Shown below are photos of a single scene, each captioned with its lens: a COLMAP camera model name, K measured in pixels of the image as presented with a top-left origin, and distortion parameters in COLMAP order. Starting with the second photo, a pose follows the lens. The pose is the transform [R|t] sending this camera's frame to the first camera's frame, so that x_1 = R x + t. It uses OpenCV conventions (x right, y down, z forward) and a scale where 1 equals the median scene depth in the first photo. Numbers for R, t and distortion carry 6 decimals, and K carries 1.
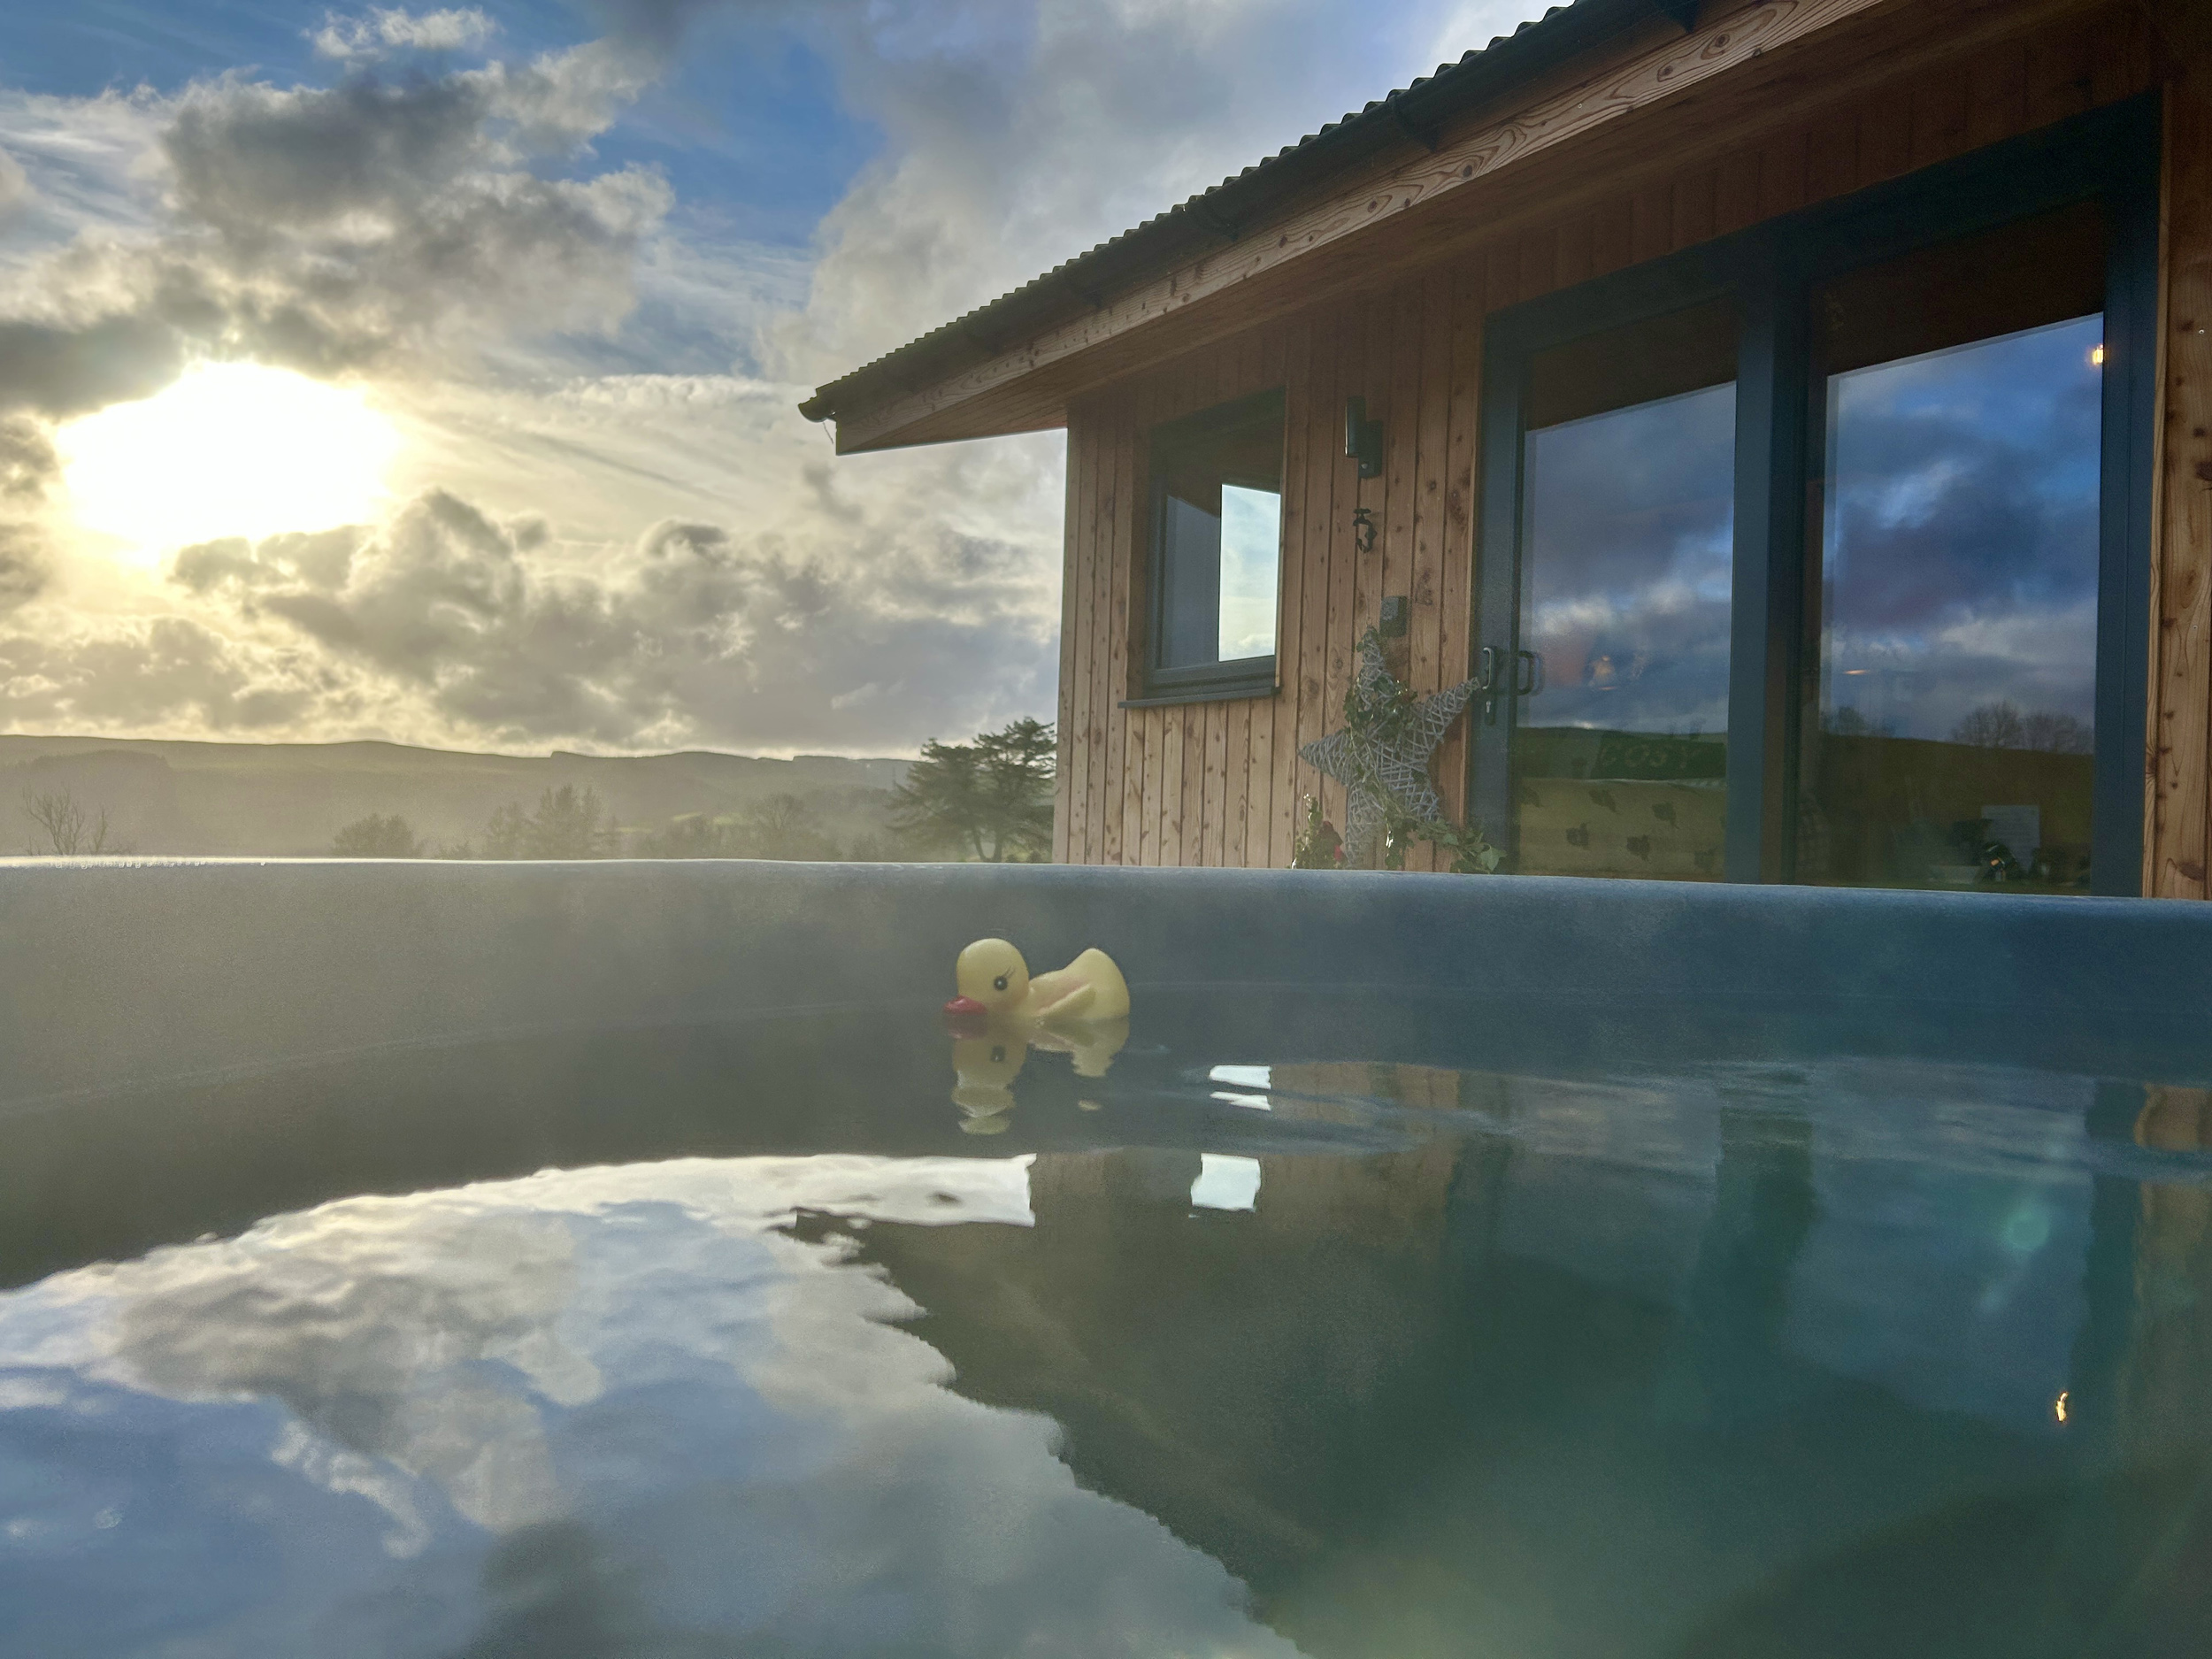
lens RADIAL K [[1636.8, 0, 1106.0], [0, 1636.8, 829.5], [0, 0, 1]] dist [0.066429, -0.075247]
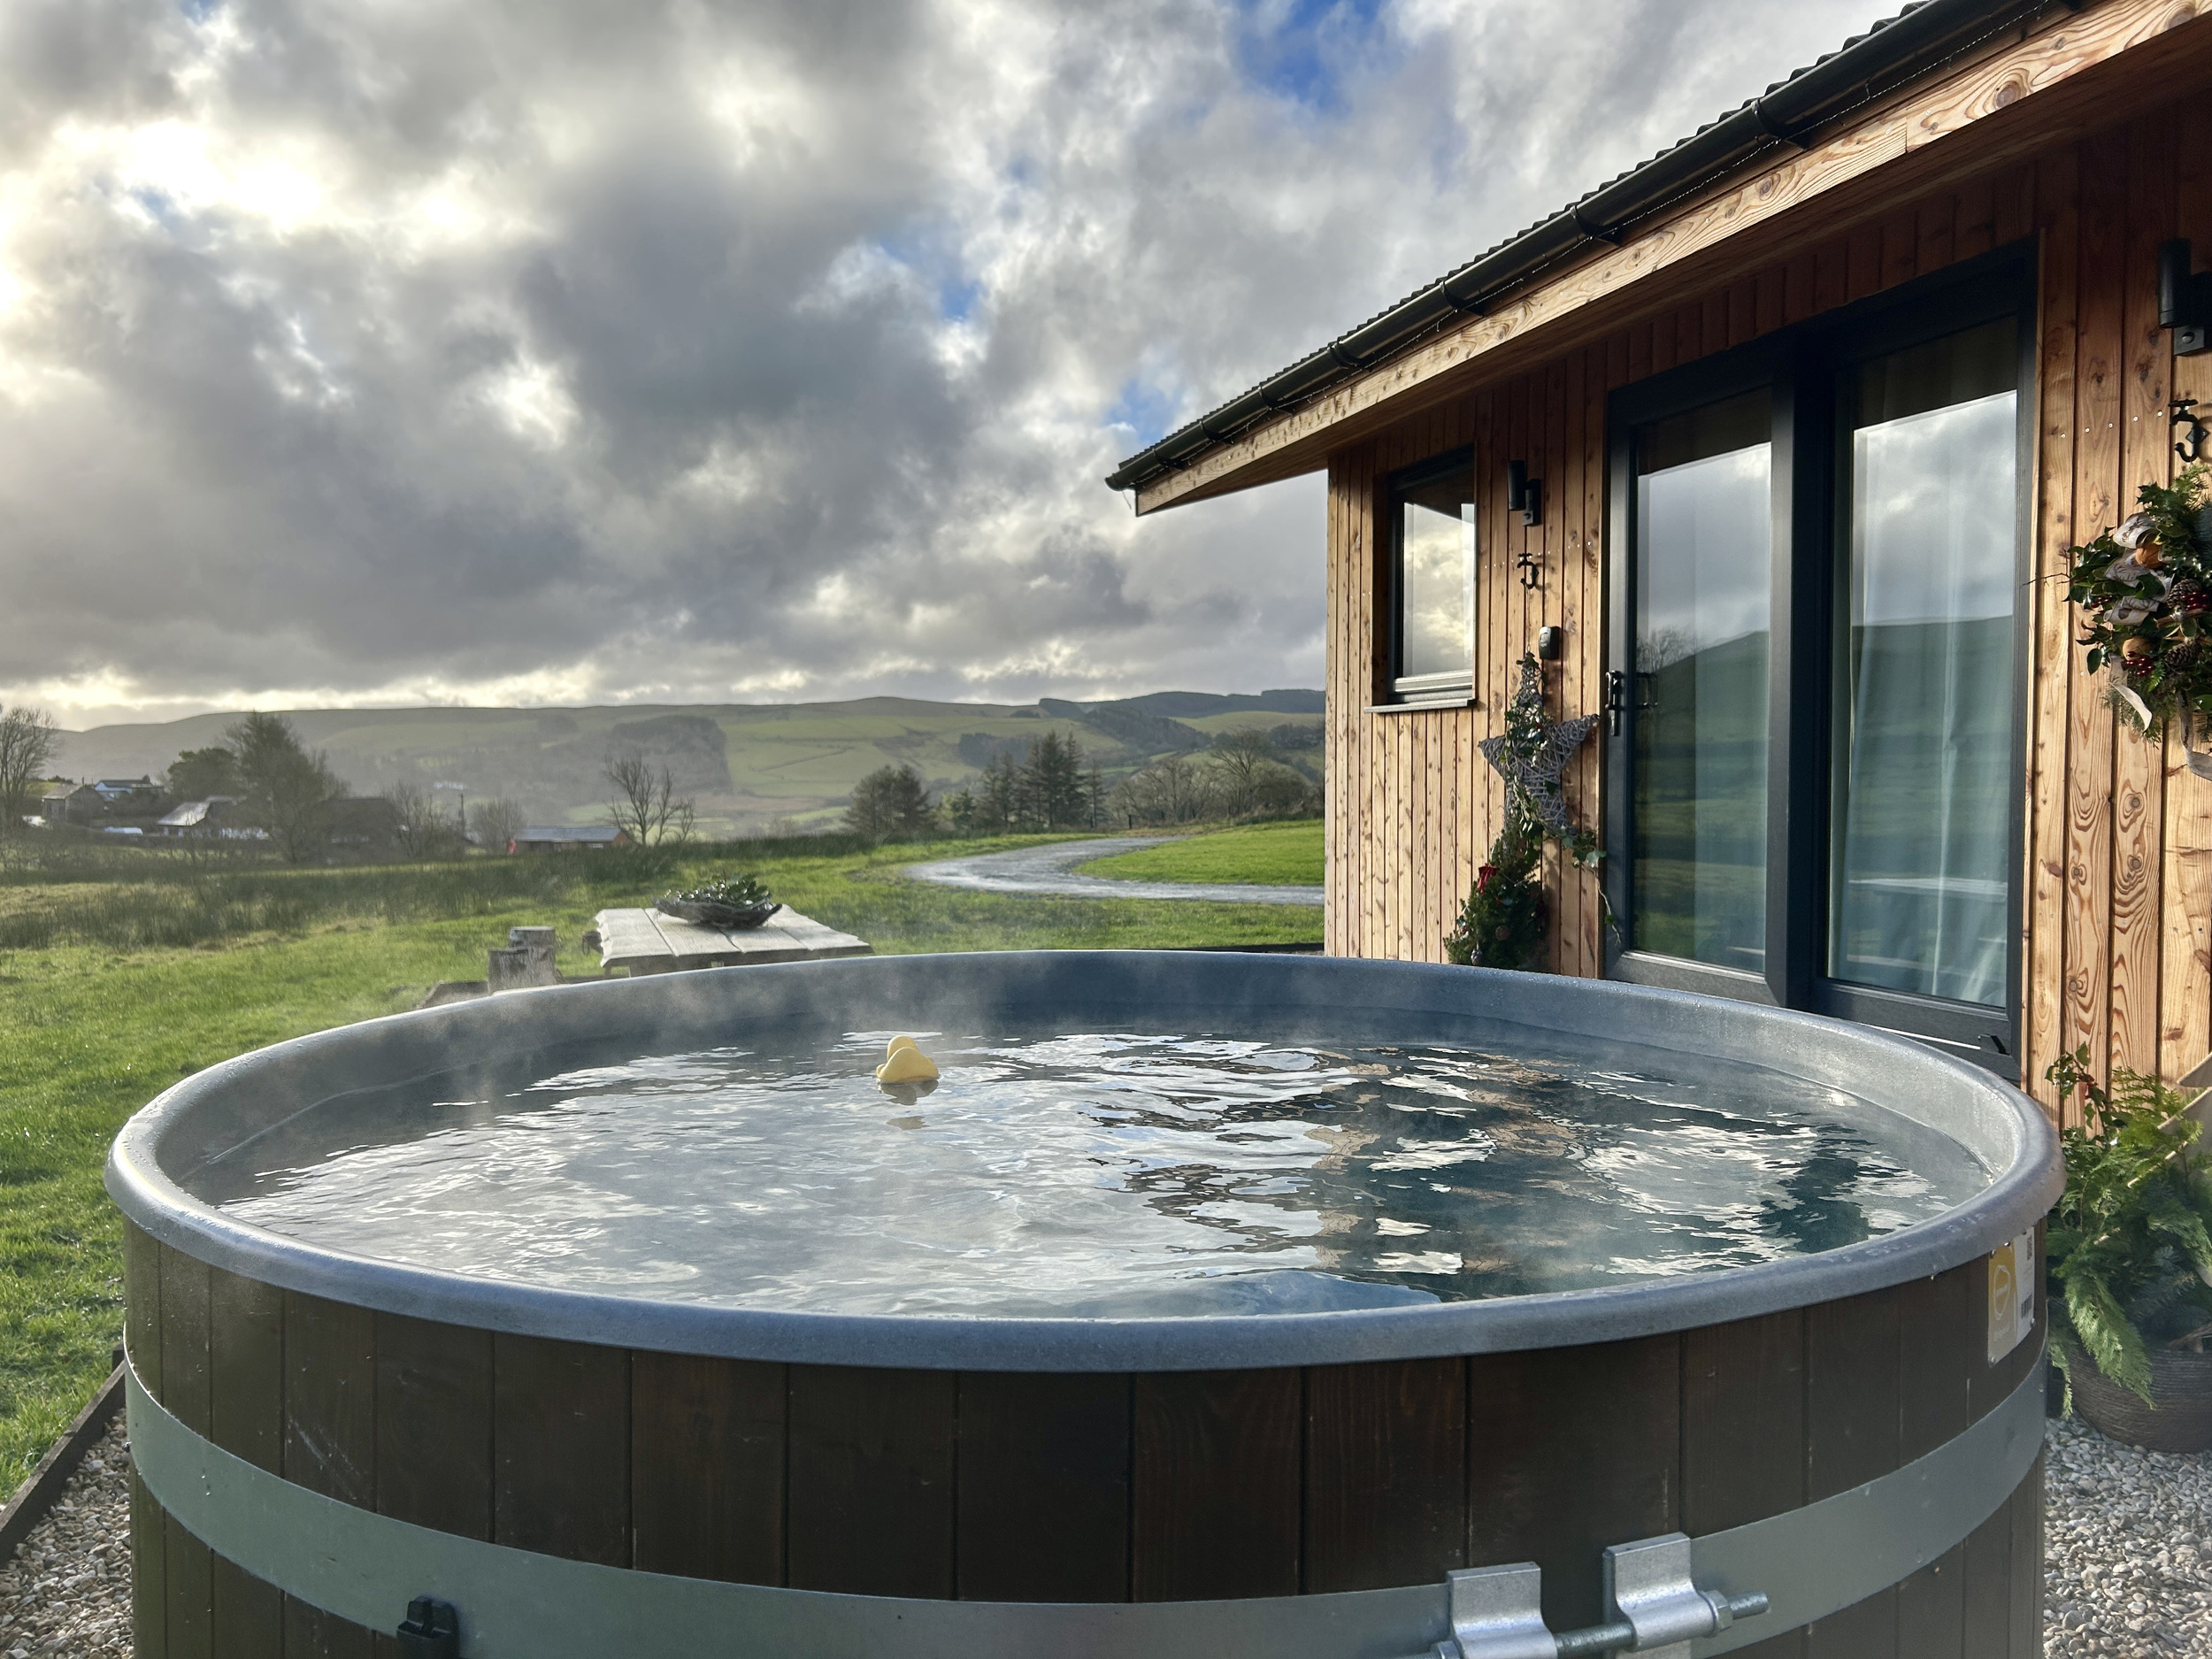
lens RADIAL K [[1636.8, 0, 1106.0], [0, 1636.8, 829.5], [0, 0, 1]] dist [0.066429, -0.075247]
pose [[0.960018, -0.025955, -0.278732, 0.167164], [0.037475, 0.998646, 0.036082, -0.041749], [0.277418, -0.045085, 0.959691, -0.215845]]
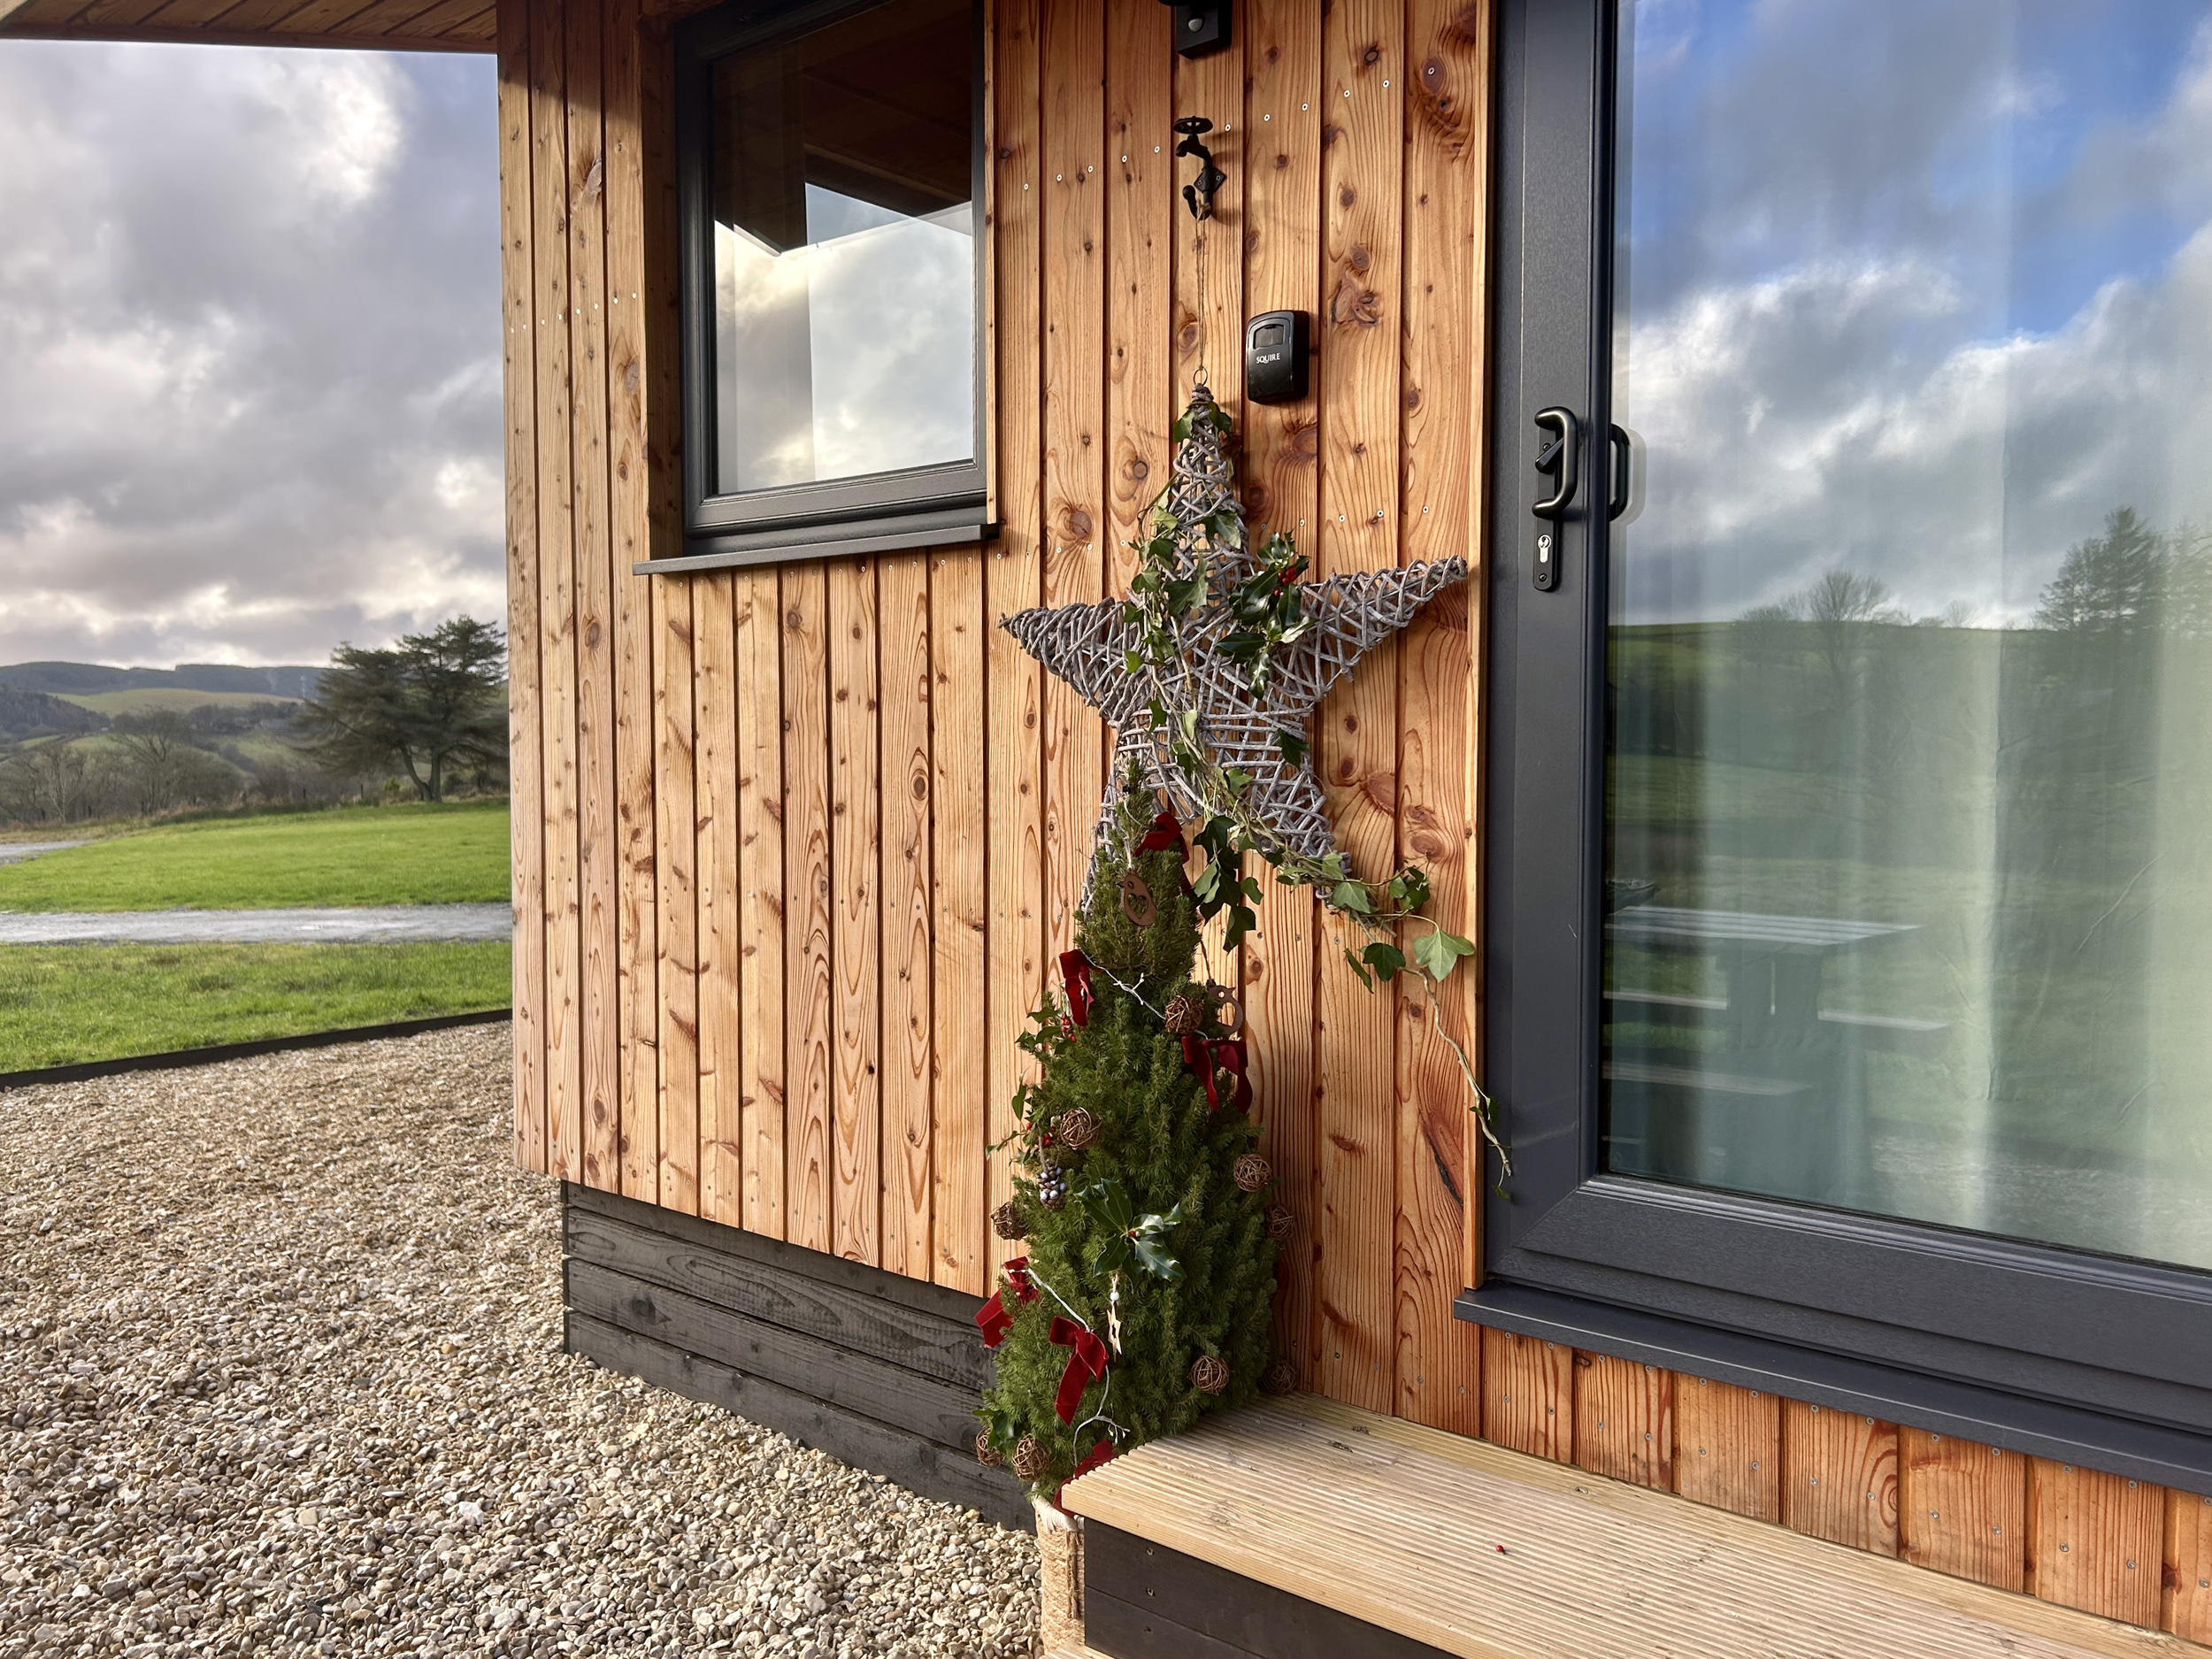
lens RADIAL K [[1701.3, 0, 1106.0], [0, 1701.3, 829.5], [0, 0, 1]] dist [0.090226, -0.127934]
pose [[0.953222, -0.047360, 0.298538, -0.016655], [0.030342, 0.997653, 0.061385, -0.024951], [-0.300744, -0.049456, 0.952422, 0.472025]]
